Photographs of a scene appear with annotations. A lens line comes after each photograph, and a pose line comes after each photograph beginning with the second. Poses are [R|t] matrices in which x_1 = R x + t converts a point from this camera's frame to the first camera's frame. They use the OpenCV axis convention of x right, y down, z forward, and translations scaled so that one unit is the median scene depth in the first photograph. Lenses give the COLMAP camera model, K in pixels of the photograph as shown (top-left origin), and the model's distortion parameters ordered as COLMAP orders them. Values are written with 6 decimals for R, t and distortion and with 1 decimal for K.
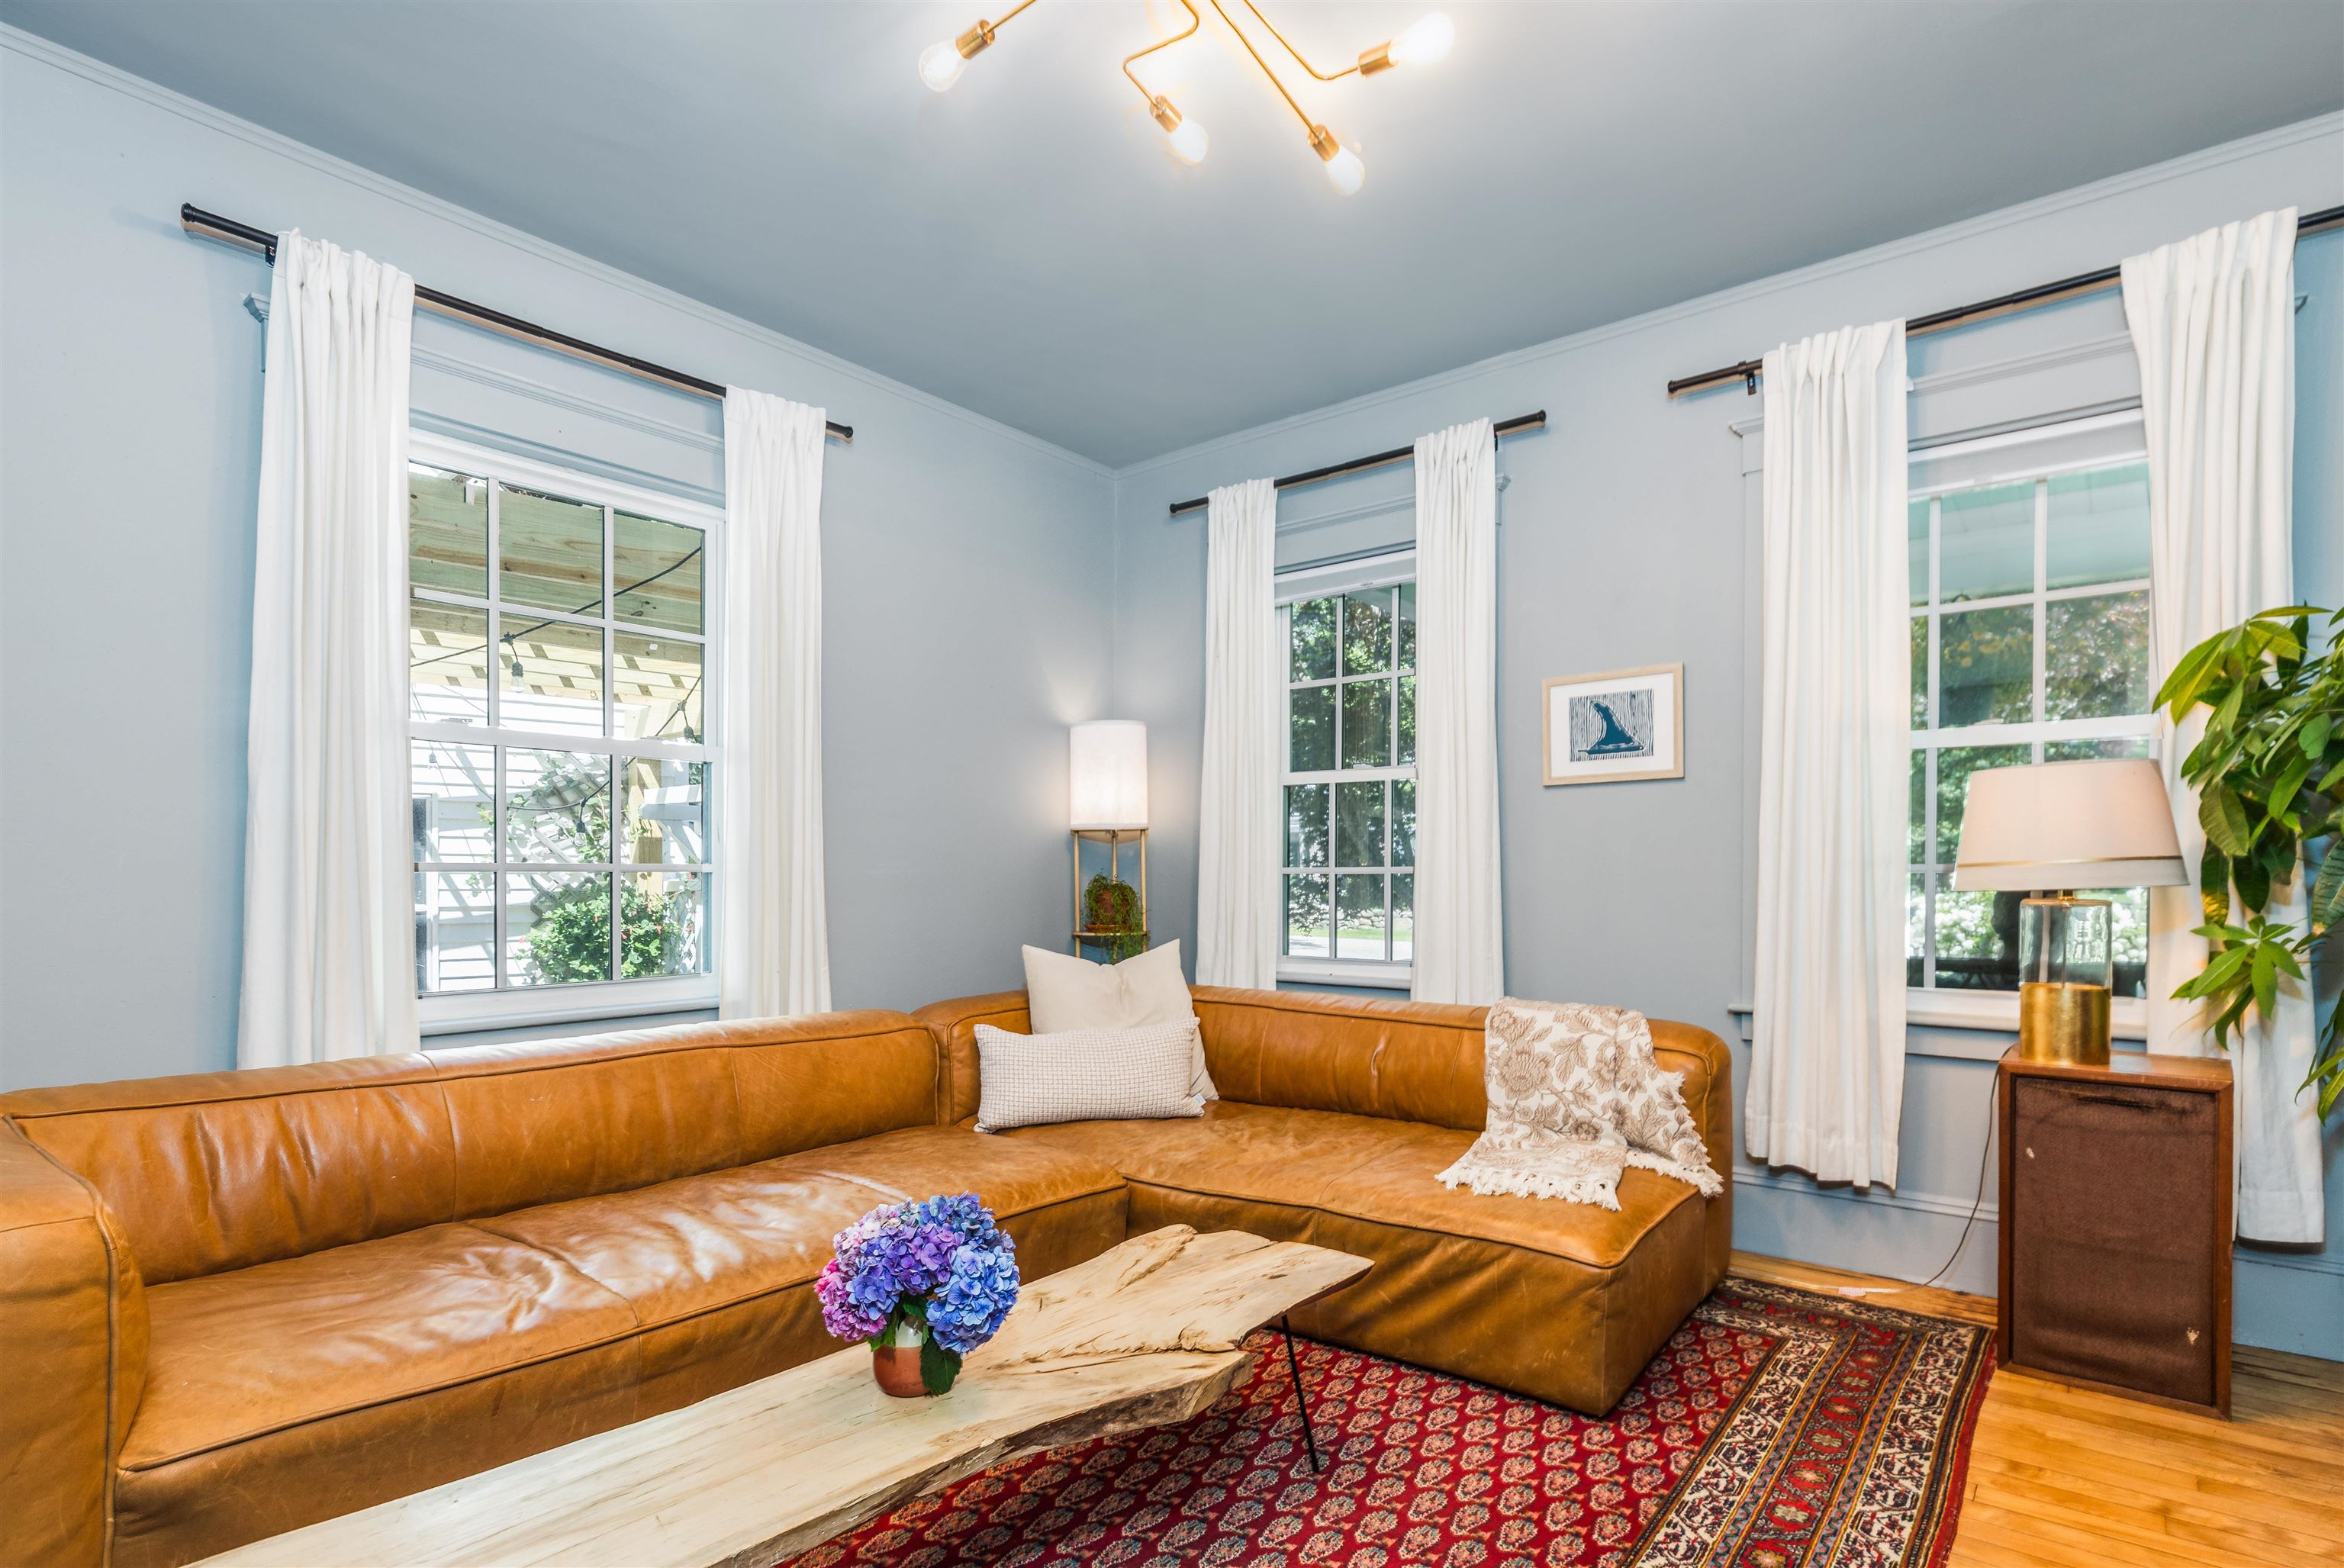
lens RADIAL K [[1177.6, 0, 1175.5], [0, 1177.6, 877.3], [0, 0, 1]] dist [0.001557, 0.000190]
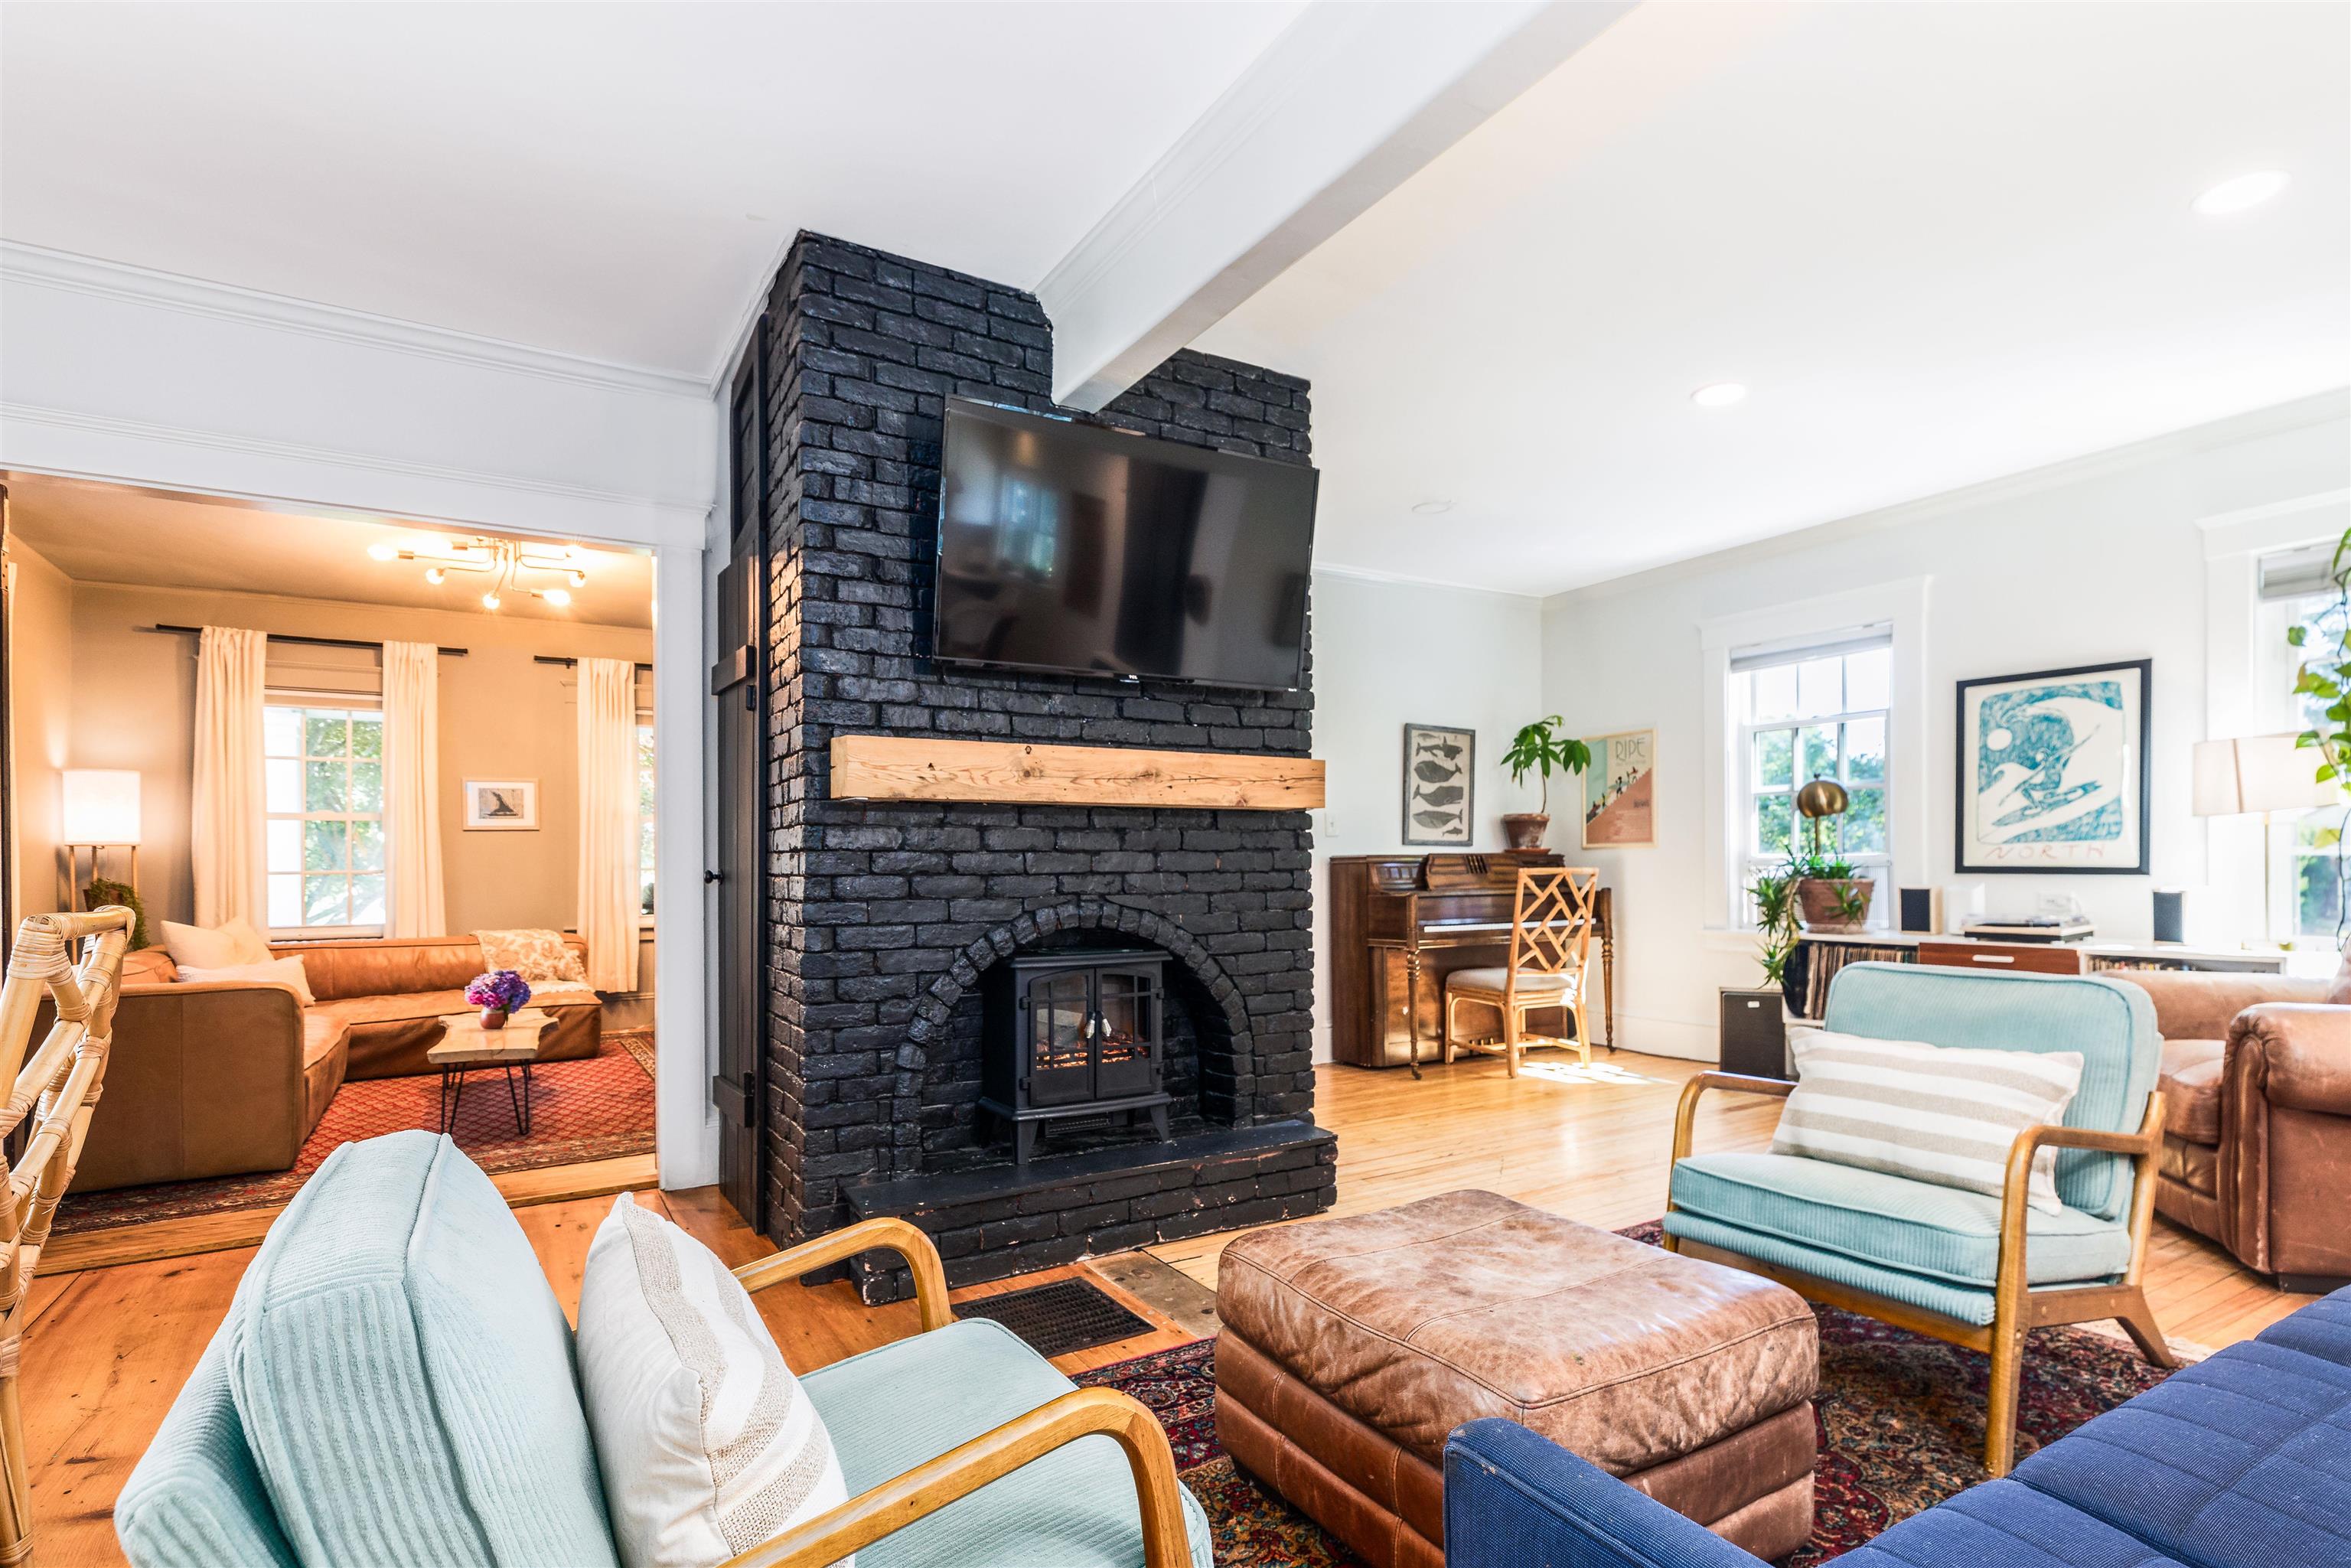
lens RADIAL K [[1155.8, 0, 1190.2], [0, 1155.8, 860.9], [0, 0, 1]] dist [0.002142, 0.000327]
pose [[0.328633, 0.002321, 0.944455, -1.383889], [0.014042, 0.999874, -0.007343, 0.009268], [-0.944353, 0.015676, 0.328559, -0.996229]]
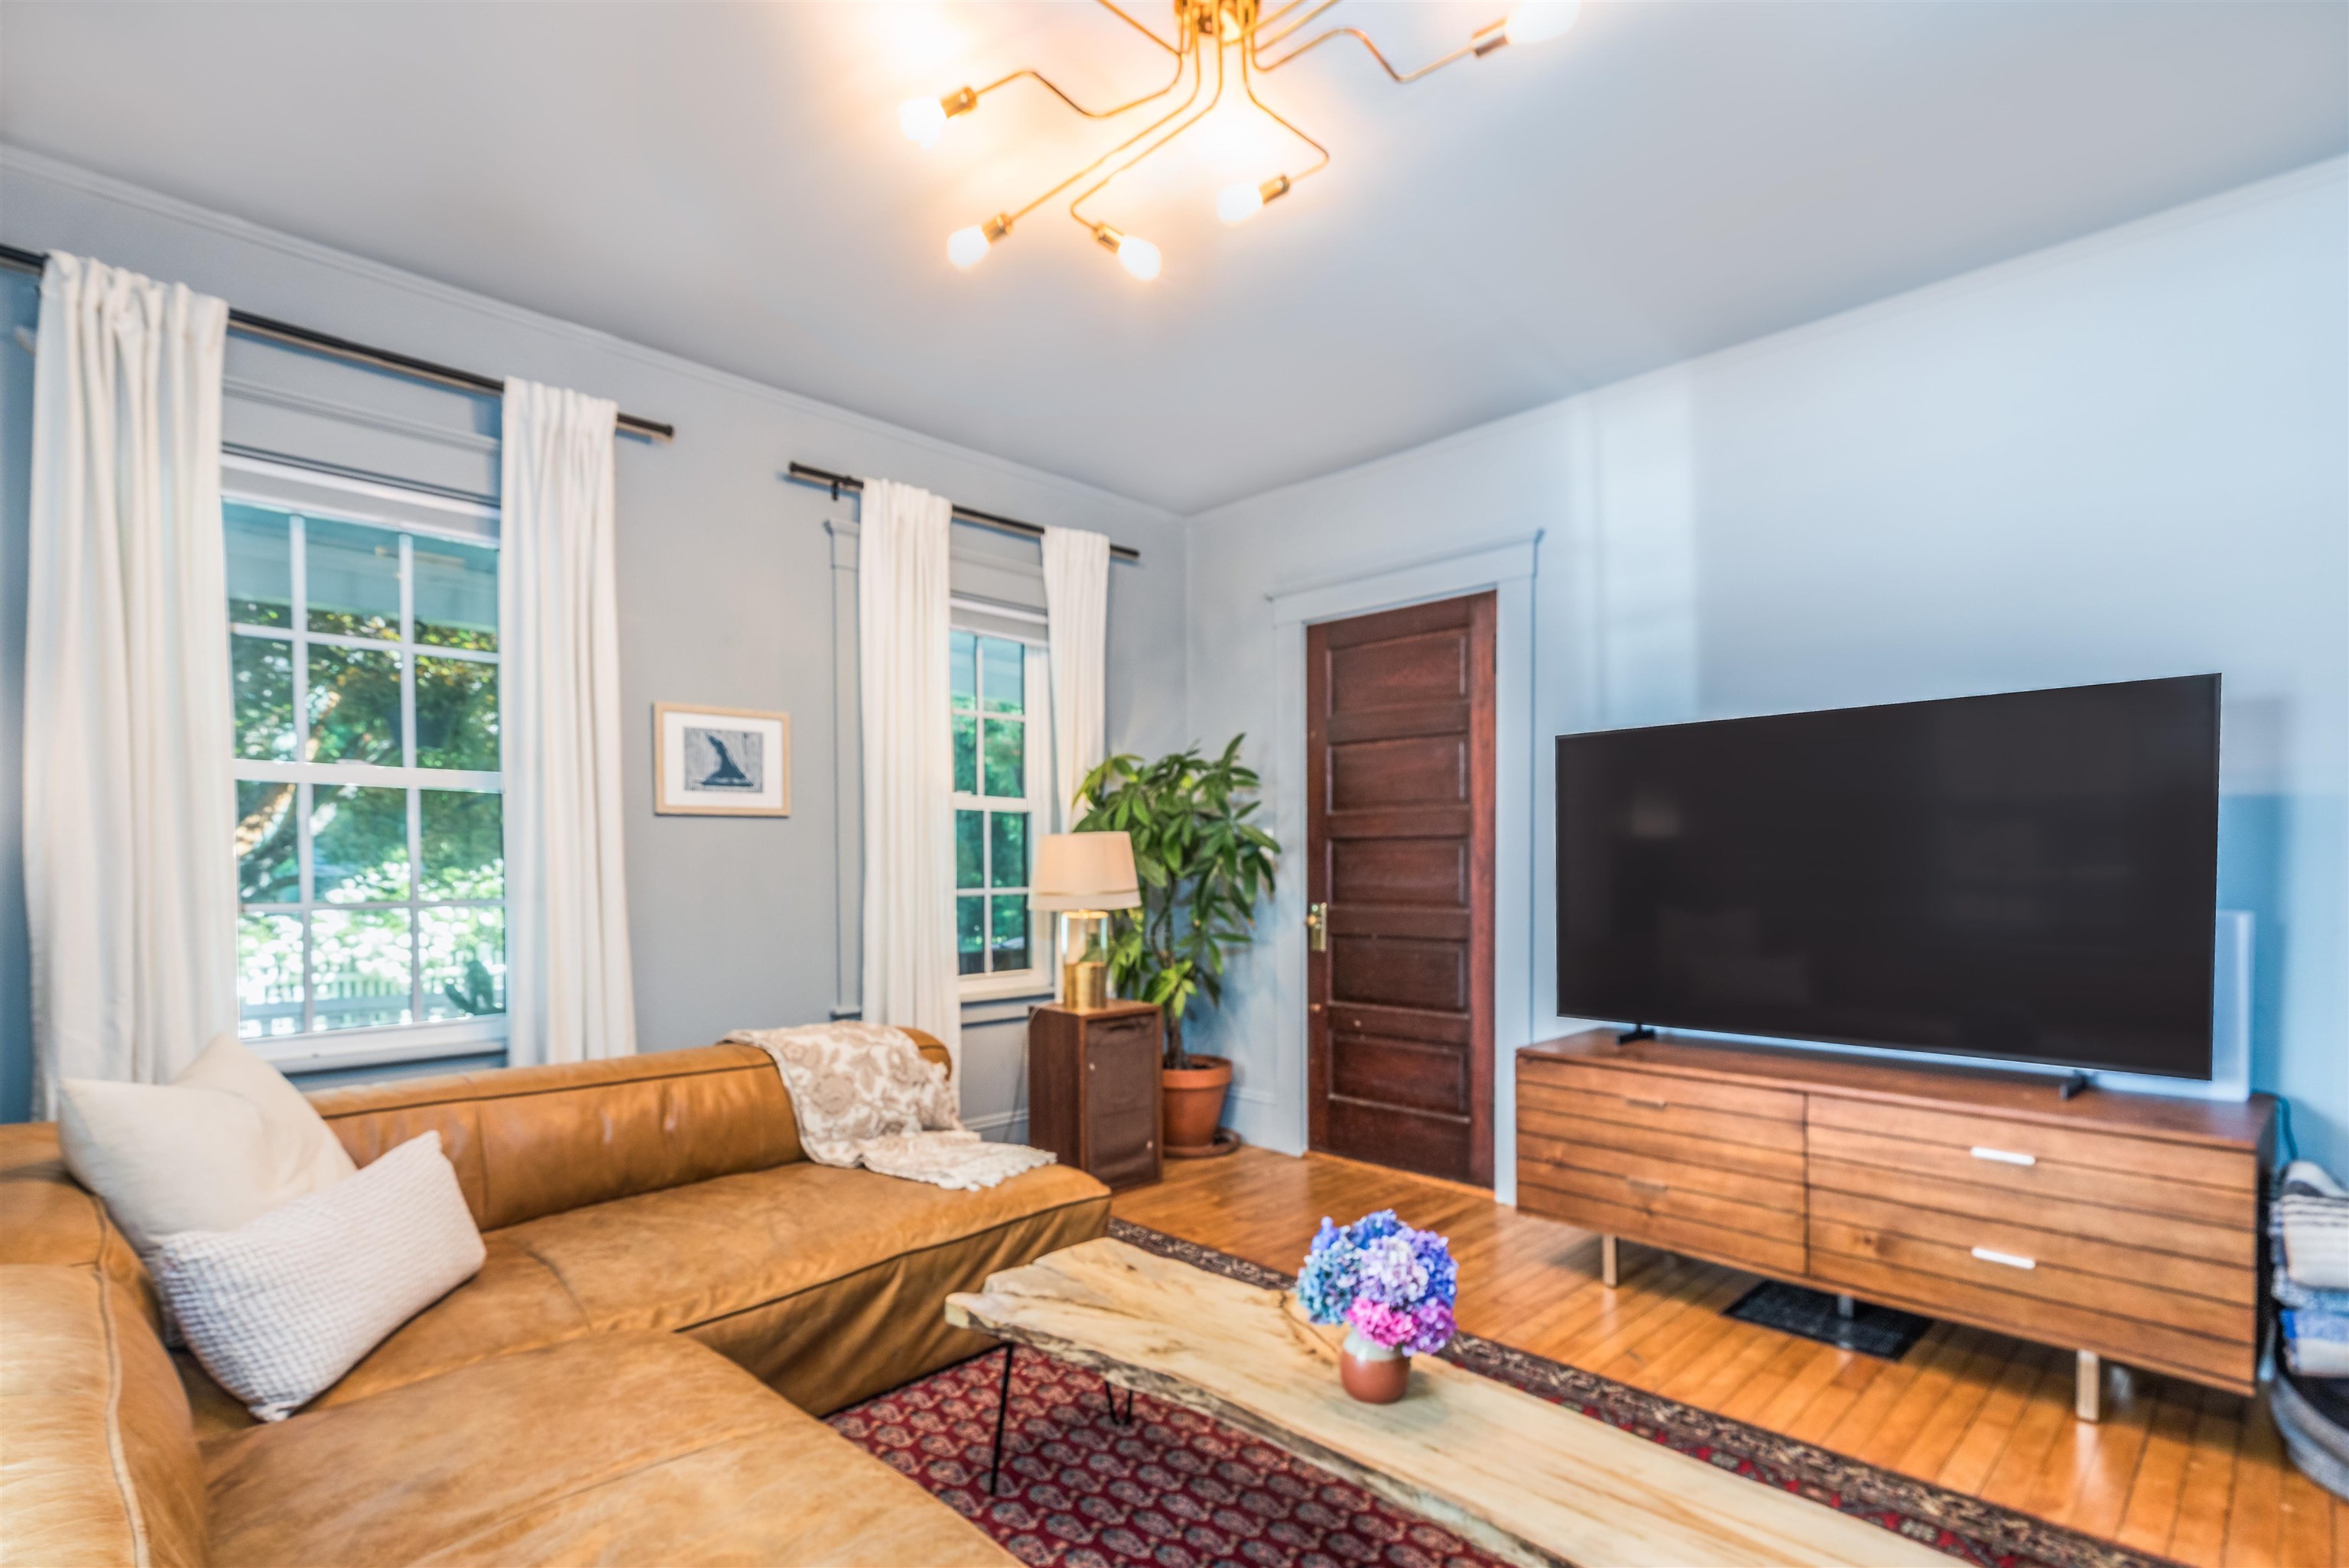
lens RADIAL K [[1124.8, 0, 1215.2], [0, 1124.8, 892.1], [0, 0, 1]] dist [0.003978, 0.000661]
pose [[0.091322, -0.021641, 0.995586, -0.676139], [0.003913, 0.999764, 0.021373, -0.037196], [-0.995814, 0.001944, 0.091385, 0.553592]]
